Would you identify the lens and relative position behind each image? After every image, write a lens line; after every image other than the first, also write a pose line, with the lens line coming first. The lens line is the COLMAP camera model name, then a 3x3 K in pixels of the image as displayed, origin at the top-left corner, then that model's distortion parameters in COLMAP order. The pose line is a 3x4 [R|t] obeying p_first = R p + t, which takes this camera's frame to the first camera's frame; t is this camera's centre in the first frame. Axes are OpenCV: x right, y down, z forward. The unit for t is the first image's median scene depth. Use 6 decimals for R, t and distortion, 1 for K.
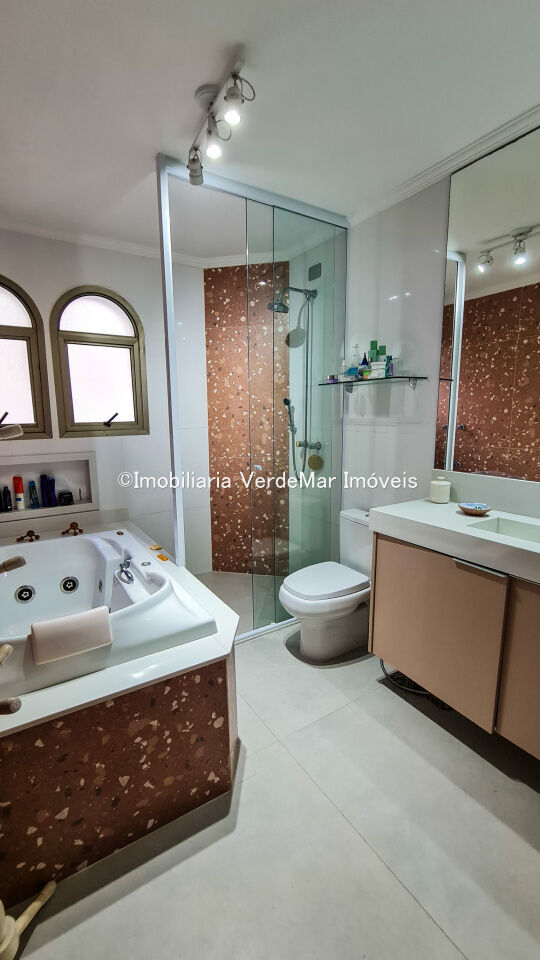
lens RADIAL K [[403.8, 0, 268.2], [0, 403.8, 478.5], [0, 0, 1]] dist [0.001901, 0.000287]
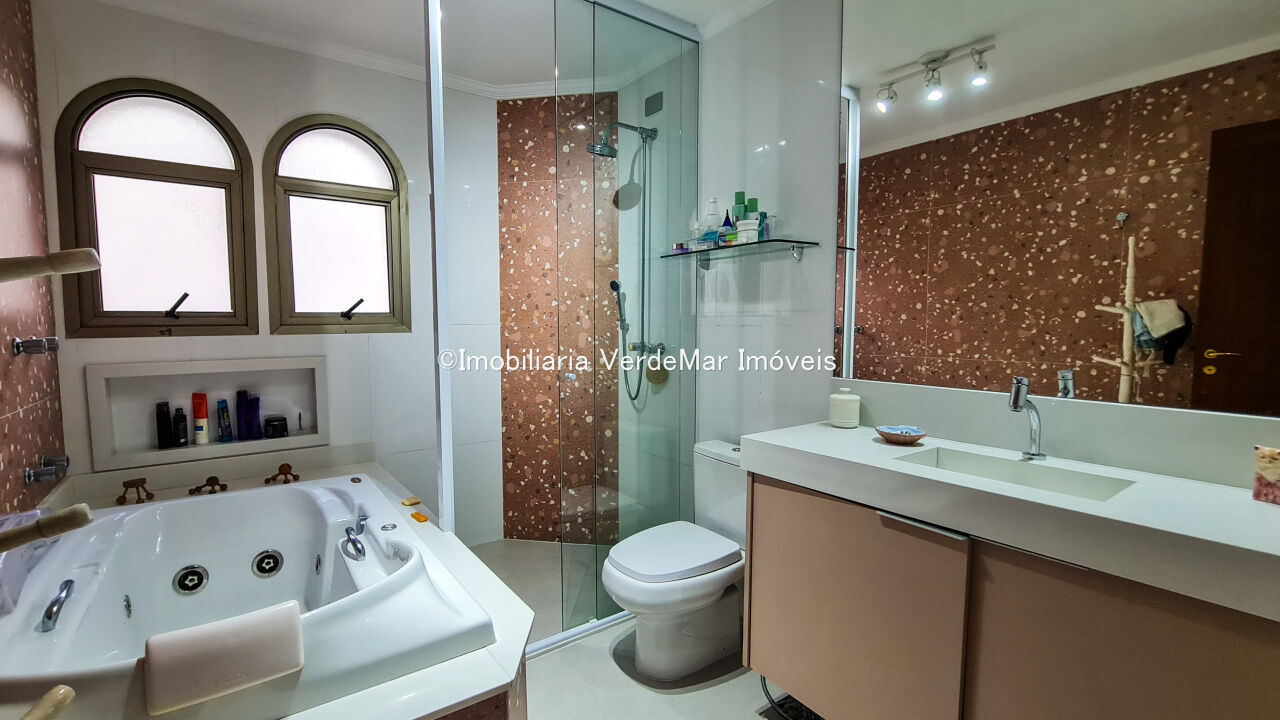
lens RADIAL K [[538.4, 0, 618.4], [0, 538.4, 365.0], [0, 0, 1]] dist [0.001901, 0.000287]
pose [[0.998931, 0.001867, 0.046186, 0.010939], [0.002217, 0.996099, -0.088216, 0.028585], [-0.046170, 0.088224, 0.995030, 0.105449]]
